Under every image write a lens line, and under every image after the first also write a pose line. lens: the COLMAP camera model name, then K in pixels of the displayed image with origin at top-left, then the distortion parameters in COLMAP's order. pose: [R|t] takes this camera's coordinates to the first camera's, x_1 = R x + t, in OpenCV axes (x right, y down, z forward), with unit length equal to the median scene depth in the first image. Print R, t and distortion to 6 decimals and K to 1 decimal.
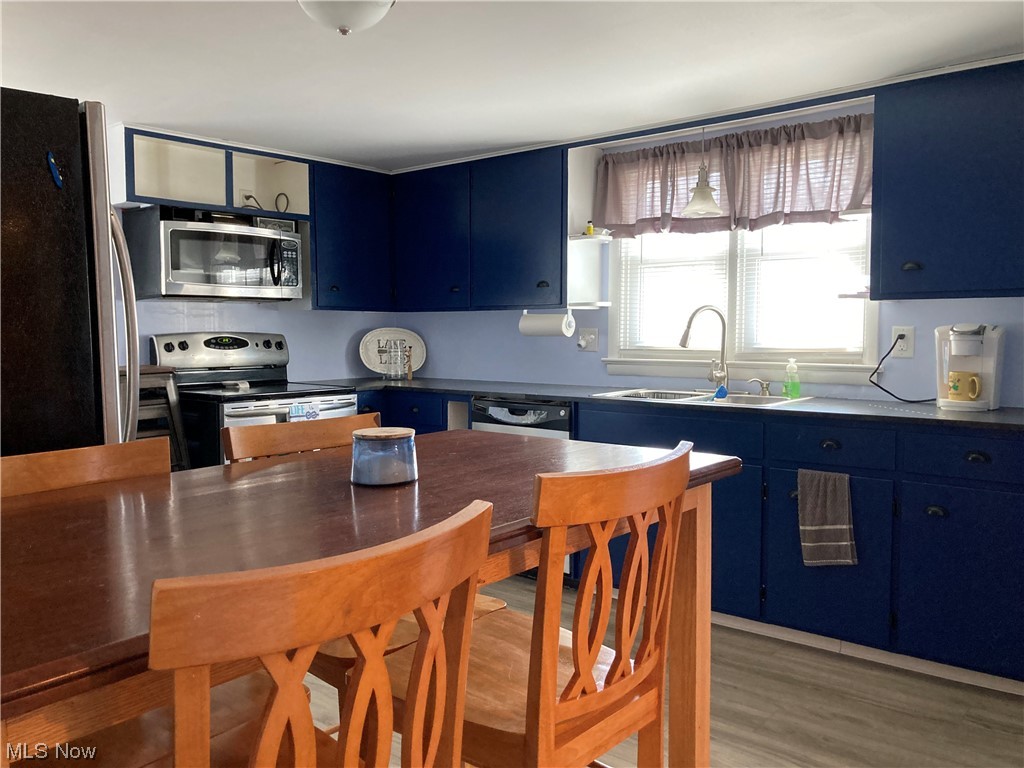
lens RADIAL K [[829.0, 0, 508.7], [0, 829.0, 382.8], [0, 0, 1]] dist [0.011892, -0.000514]
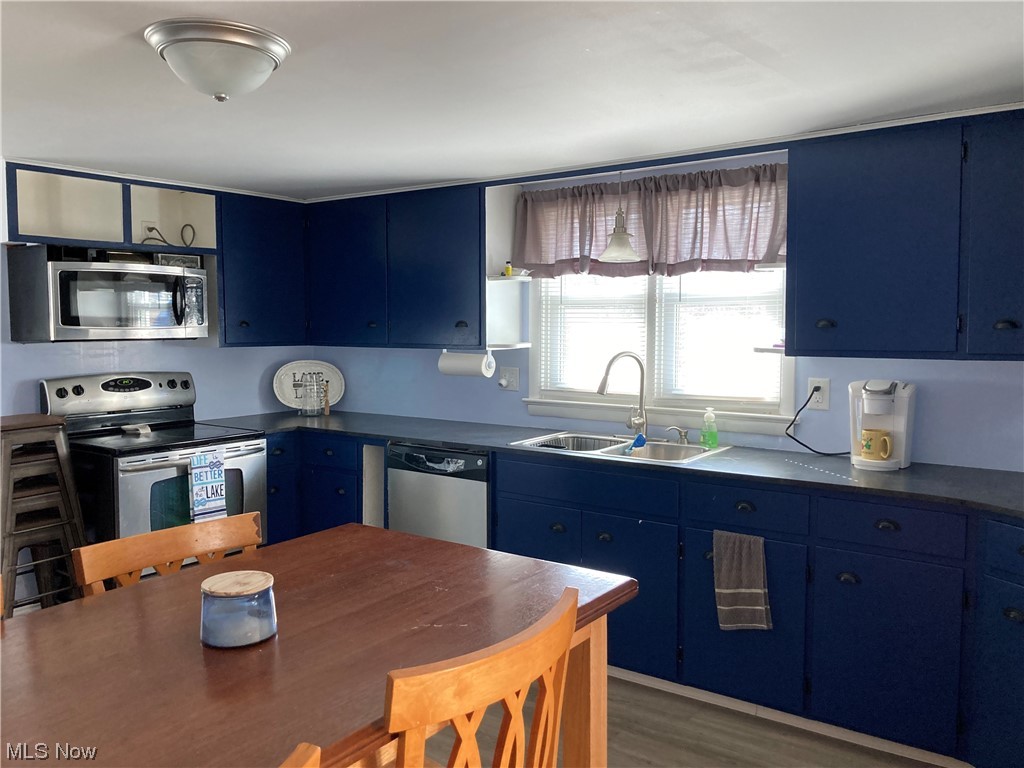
lens RADIAL K [[829.0, 0, 505.8], [0, 829.0, 382.5], [0, 0, 1]] dist [0.011892, -0.000514]
pose [[0.997601, -0.004917, 0.069045, 0.028906], [0.004641, 0.999981, 0.004145, -0.060168], [-0.069065, -0.003815, 0.997605, 0.030837]]
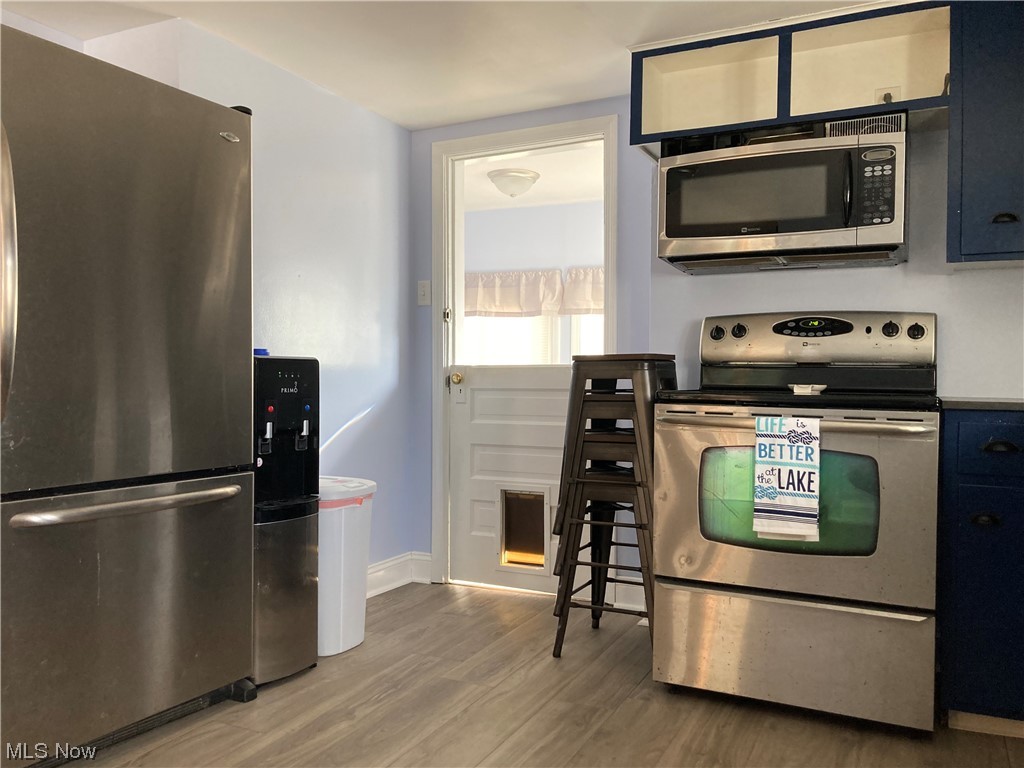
lens RADIAL K [[829.0, 0, 509.8], [0, 829.0, 389.9], [0, 0, 1]] dist [0.011892, -0.000514]
pose [[0.241837, 0.018777, -0.970135, 0.281076], [-0.075417, 0.997152, 0.000500, 0.022630], [0.967382, 0.073044, 0.242564, 0.695928]]
